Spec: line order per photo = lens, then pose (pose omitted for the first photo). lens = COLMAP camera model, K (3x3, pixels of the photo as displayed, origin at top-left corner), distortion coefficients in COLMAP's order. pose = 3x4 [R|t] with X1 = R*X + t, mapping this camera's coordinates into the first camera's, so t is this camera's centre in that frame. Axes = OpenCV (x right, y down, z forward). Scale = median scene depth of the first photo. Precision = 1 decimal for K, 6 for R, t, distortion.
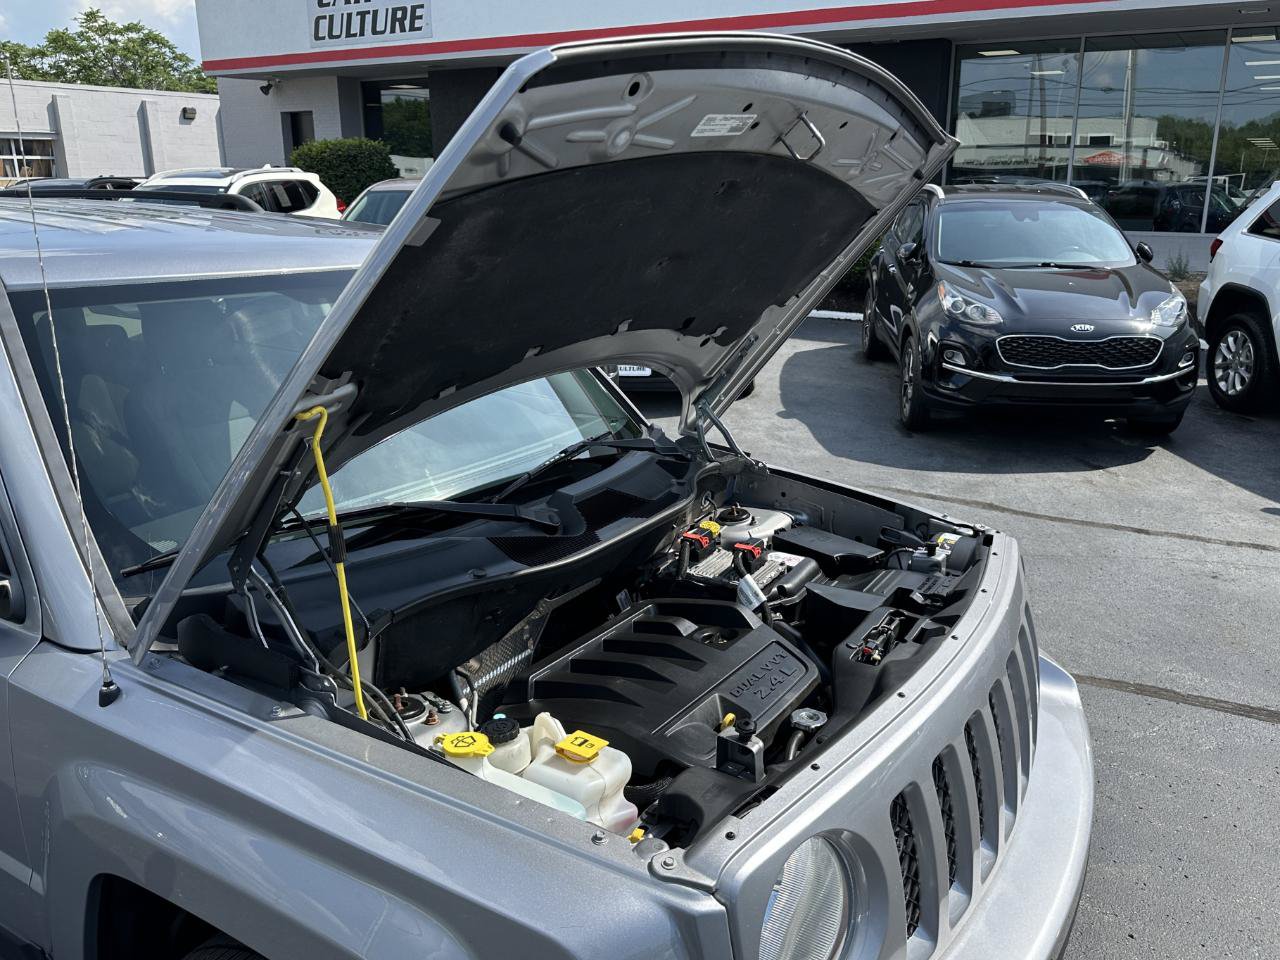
lens RADIAL K [[1018.3, 0, 707.5], [0, 1018.3, 444.4], [0, 0, 1]] dist [0.003122, -0.009316]
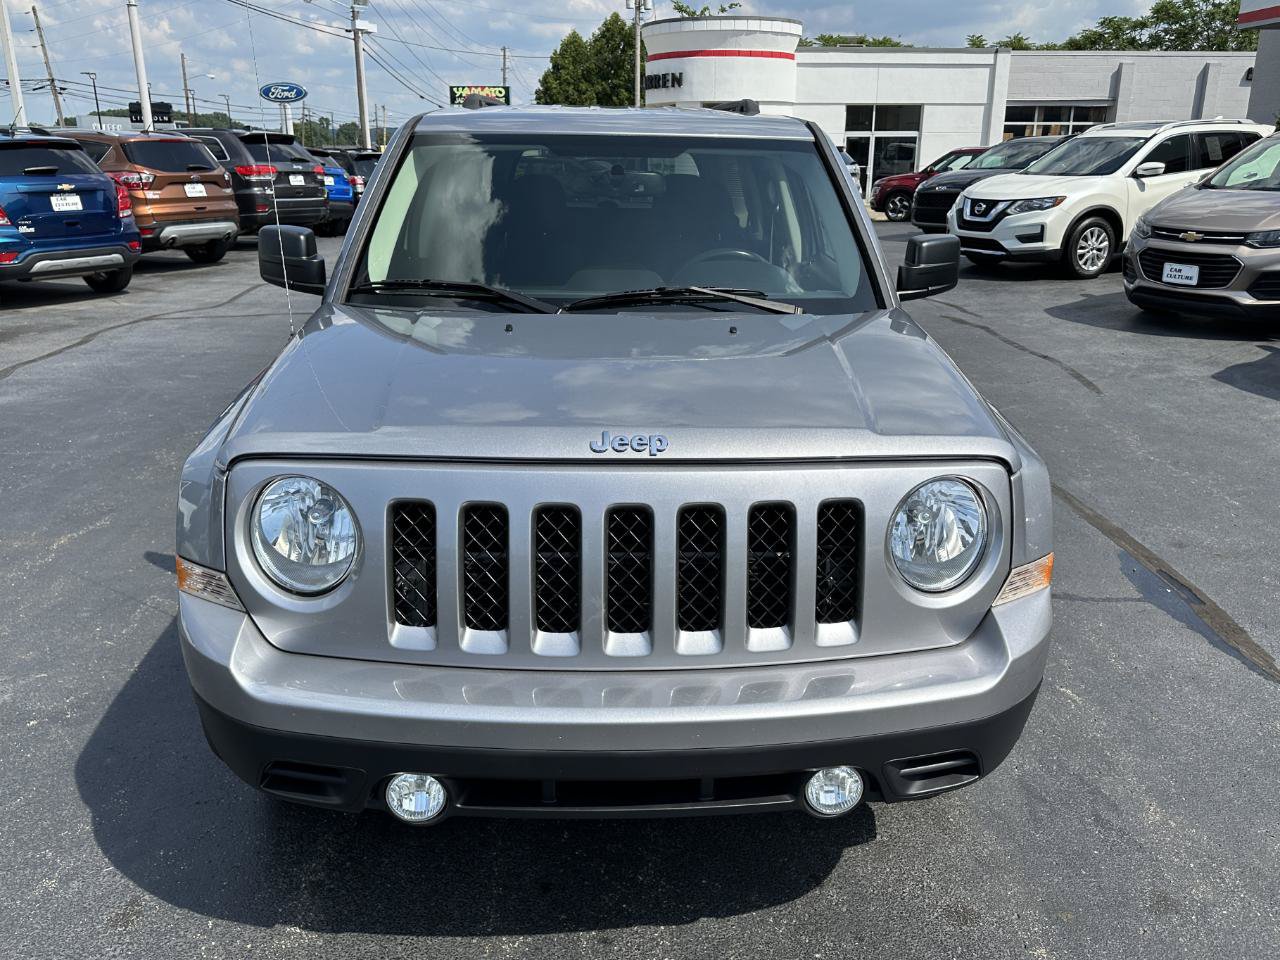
lens RADIAL K [[1029.1, 0, 641.9], [0, 1029.1, 455.9], [0, 0, 1]] dist [0.032162, -0.050699]
pose [[0.530640, 0.236128, -0.814042, 0.100064], [-0.210052, 0.967087, 0.143597, 0.002989], [0.821157, 0.094793, 0.562774, 0.037622]]
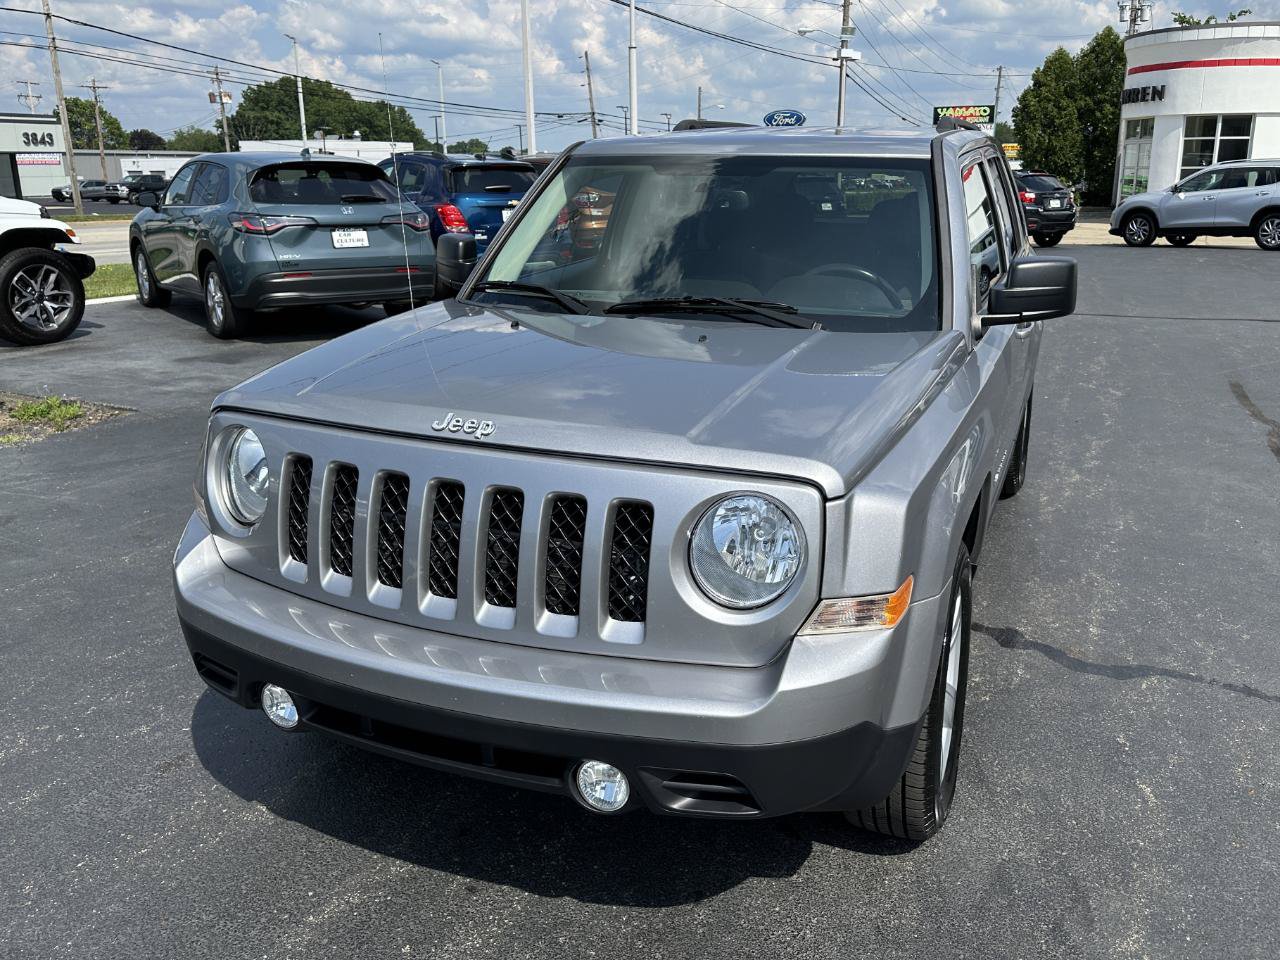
lens RADIAL K [[1018.1, 0, 675.8], [0, 1018.1, 406.4], [0, 0, 1]] dist [0.037005, -0.055437]
pose [[0.129787, 0.217861, -0.967312, 0.125431], [-0.243694, 0.952649, 0.181861, -0.010458], [0.961129, 0.212125, 0.176733, 0.091650]]
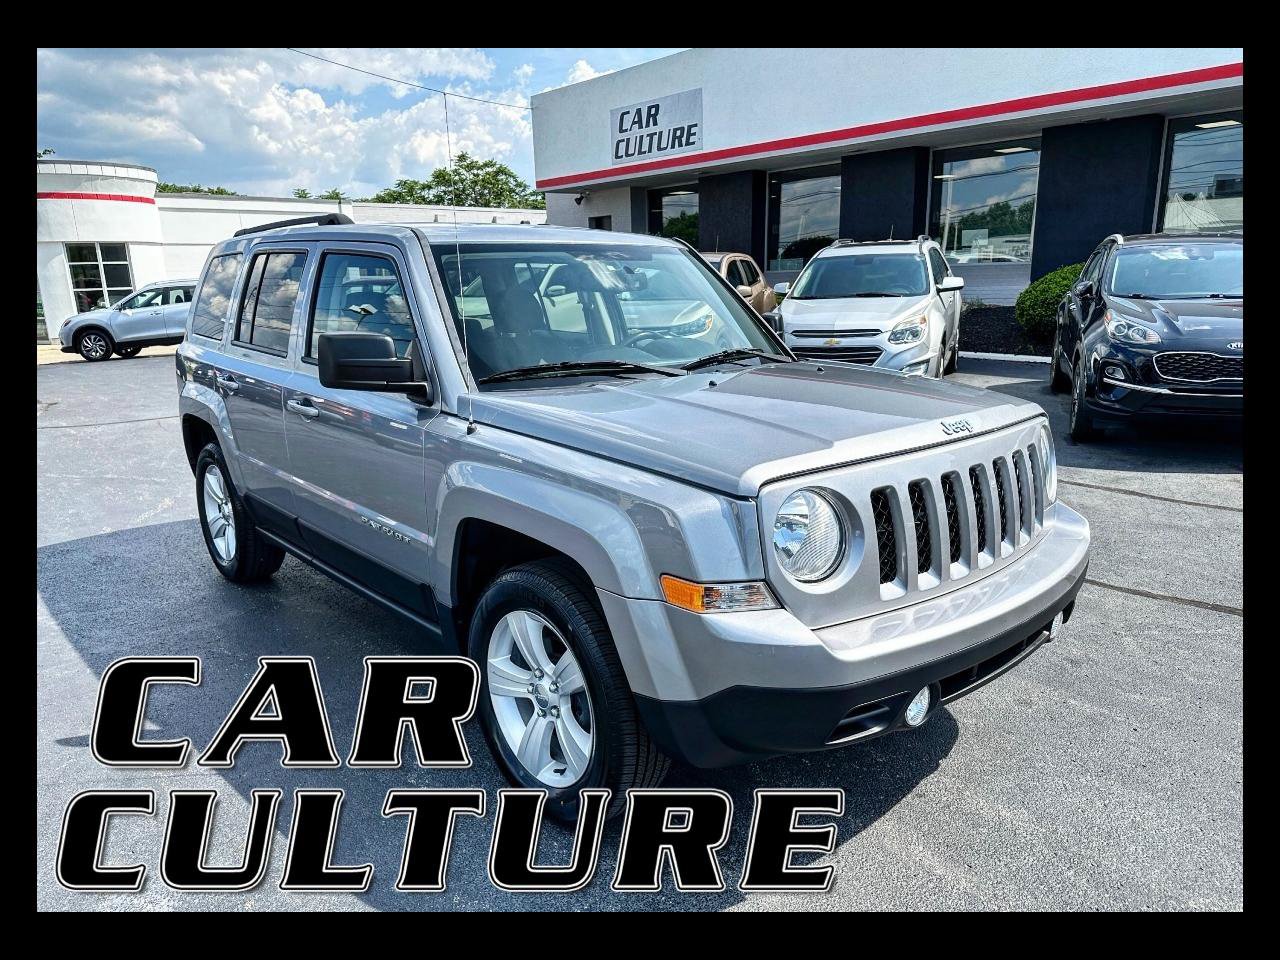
lens RADIAL K [[871.2, 0, 650.6], [0, 871.2, 480.0], [0, 0, 1]] dist [0.061174, -0.095830]
pose [[0.949882, 0.040471, -0.309979, 0.020340], [-0.047380, 0.998767, -0.014789, 0.026583], [0.308998, 0.028735, 0.950629, -0.037265]]
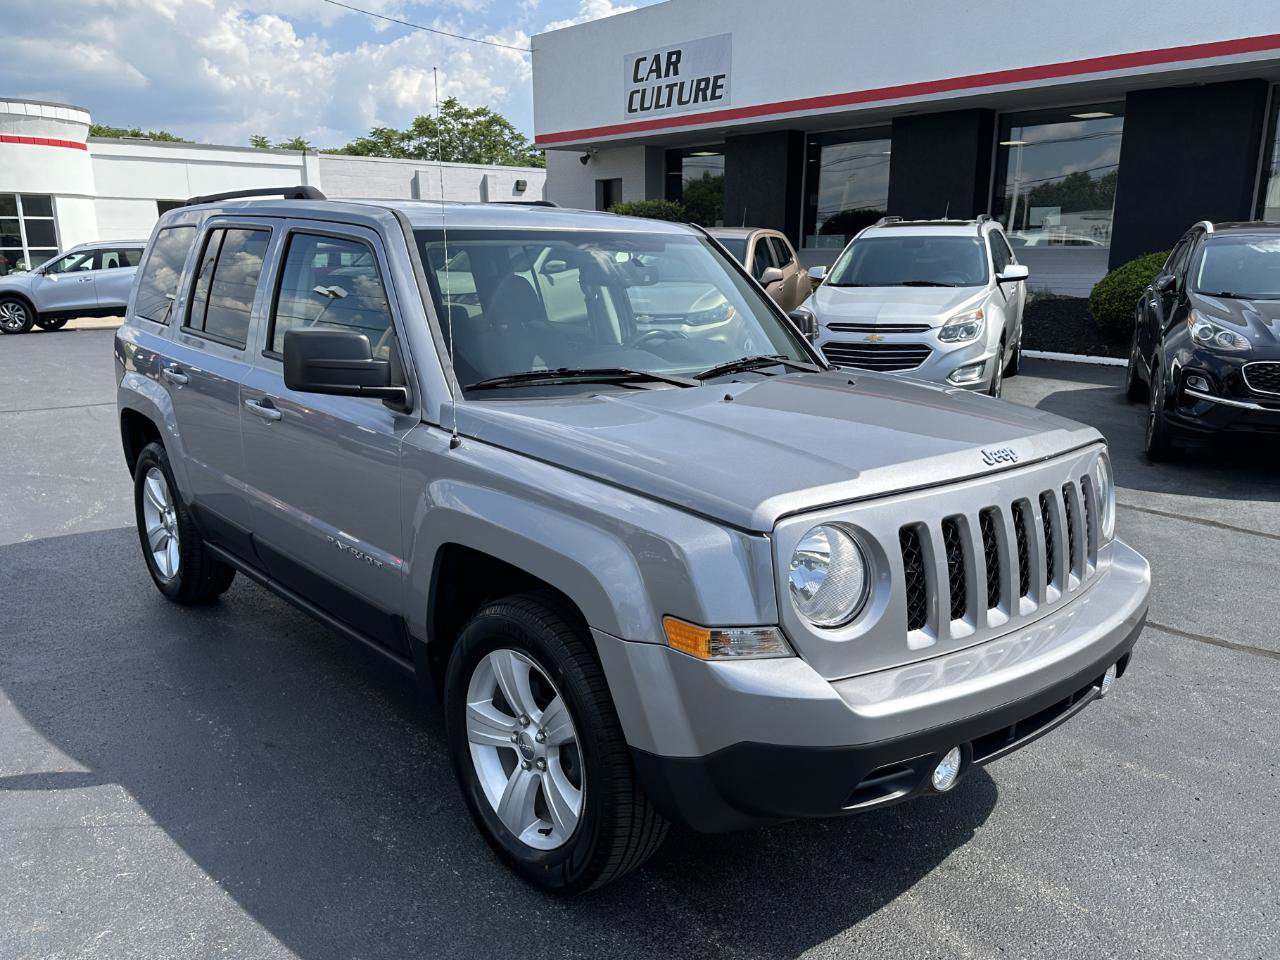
lens RADIAL K [[1022.8, 0, 665.5], [0, 1022.8, 485.3], [0, 0, 1]] dist [0.067172, -0.101175]
pose [[0.949930, 0.063831, -0.305874, 0.022570], [-0.072290, 0.997249, -0.016393, 0.024148], [0.303986, 0.037684, 0.951931, -0.042440]]
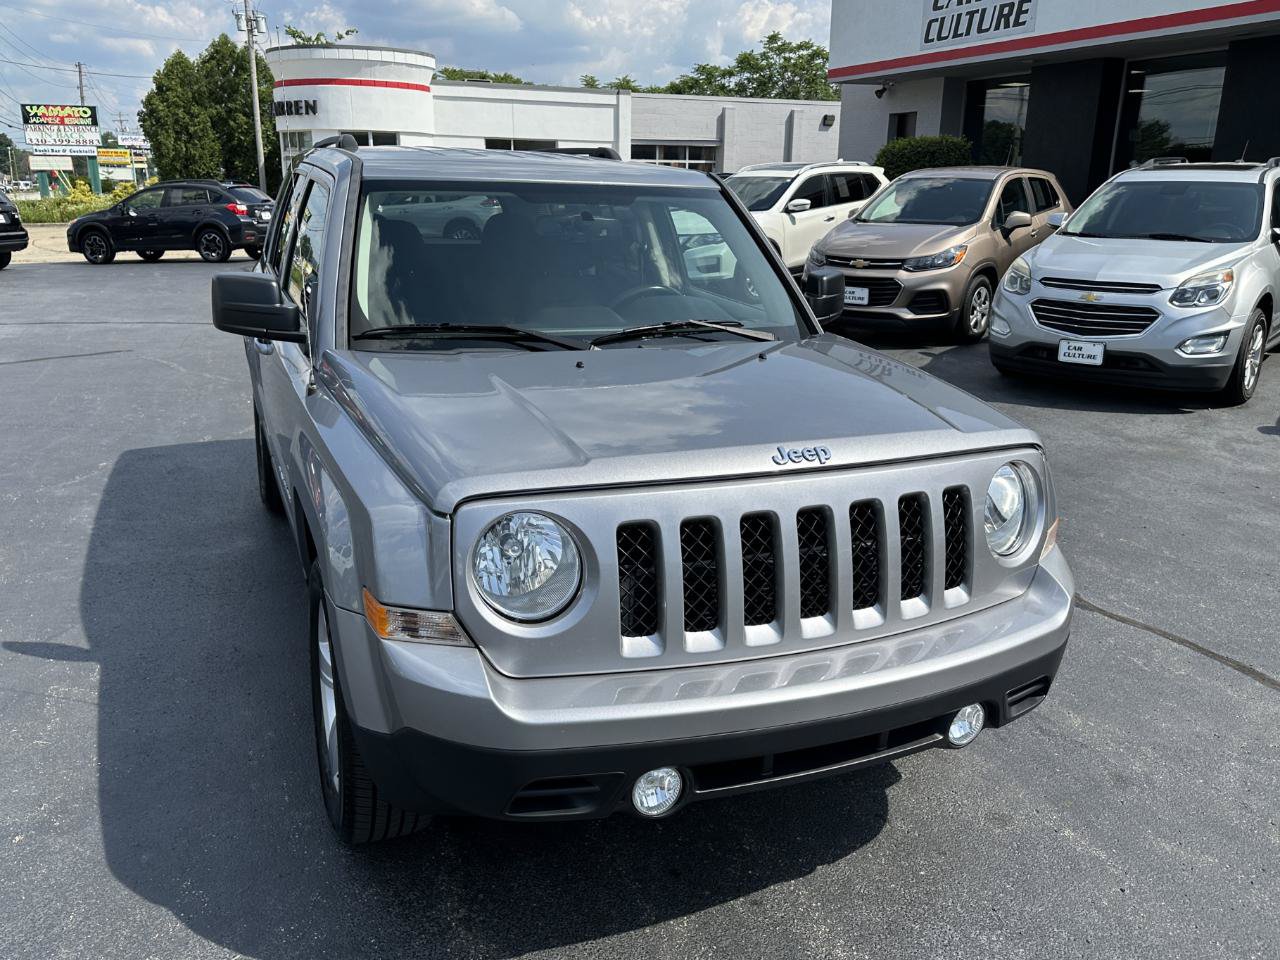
lens RADIAL K [[1029.1, 0, 641.9], [0, 1029.1, 455.9], [0, 0, 1]] dist [0.032162, -0.050699]
pose [[0.795591, 0.159243, -0.584532, 0.073274], [-0.158898, 0.985908, 0.052318, 0.012657], [0.584625, 0.051258, 0.809682, -0.009799]]
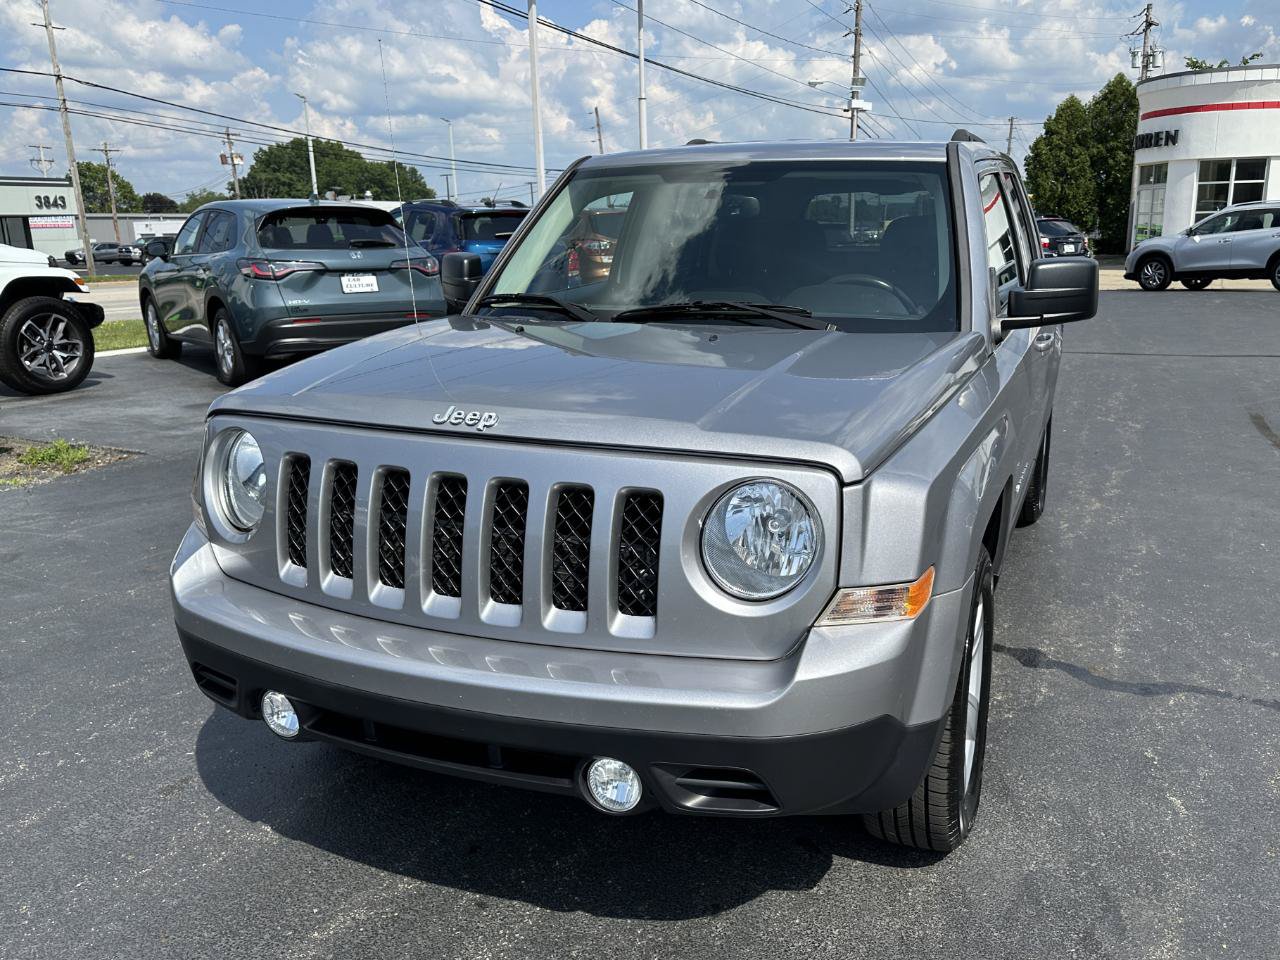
lens RADIAL K [[1018.7, 0, 684.9], [0, 1018.7, 464.5], [0, 0, 1]] dist [0.036530, -0.057053]
pose [[0.127181, 0.217473, -0.967745, 0.123217], [-0.231638, 0.955201, 0.184212, -0.003518], [0.964453, 0.200739, 0.171858, 0.094091]]
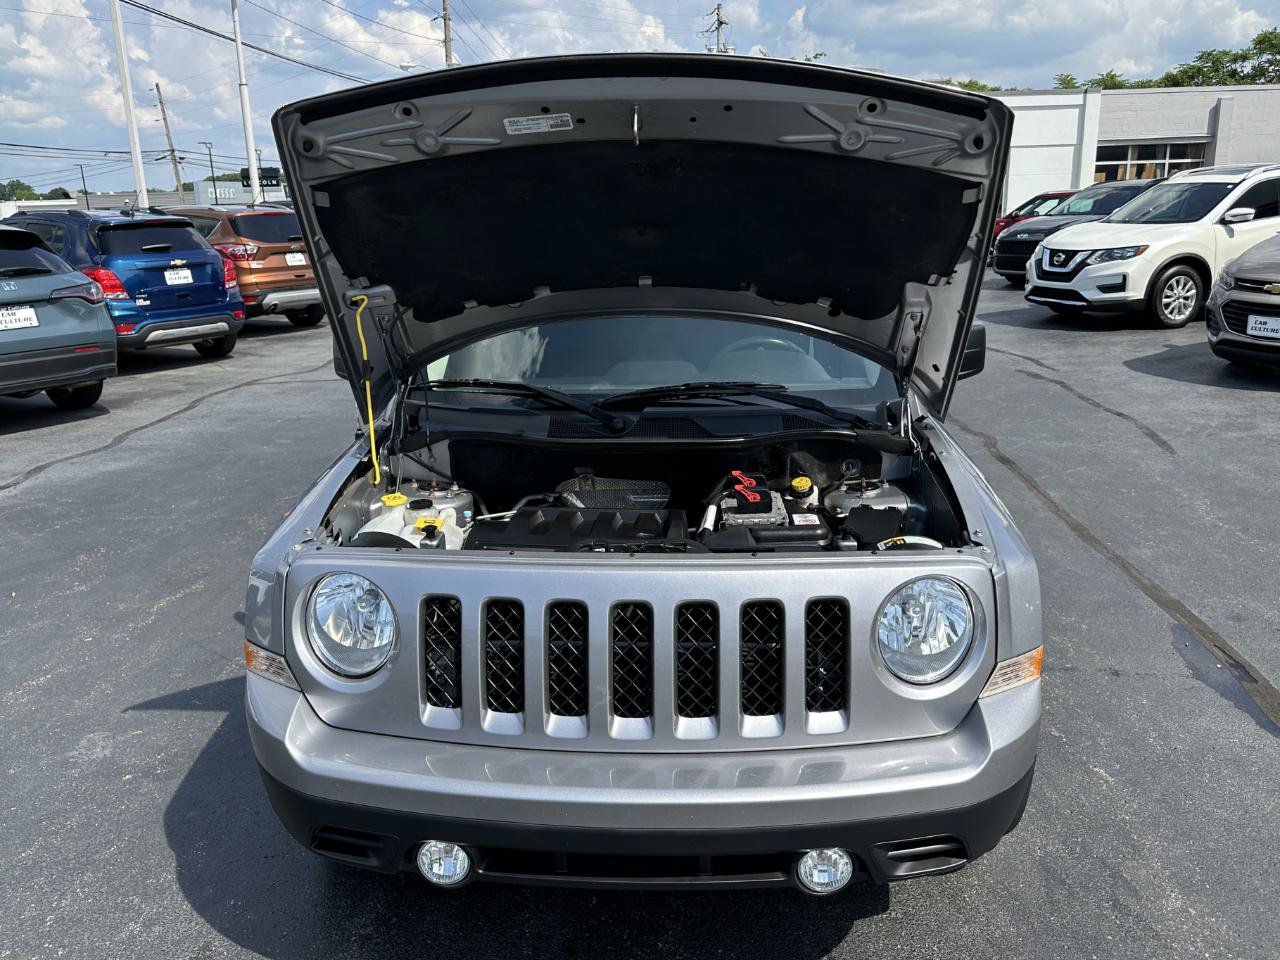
lens RADIAL K [[1033.9, 0, 624.2], [0, 1033.9, 443.3], [0, 0, 1]] dist [0.024469, -0.032870]
pose [[0.444952, 0.188099, -0.875578, 0.112680], [-0.193929, 0.974733, 0.110849, -0.006158], [0.874305, 0.120477, 0.470187, 0.037909]]
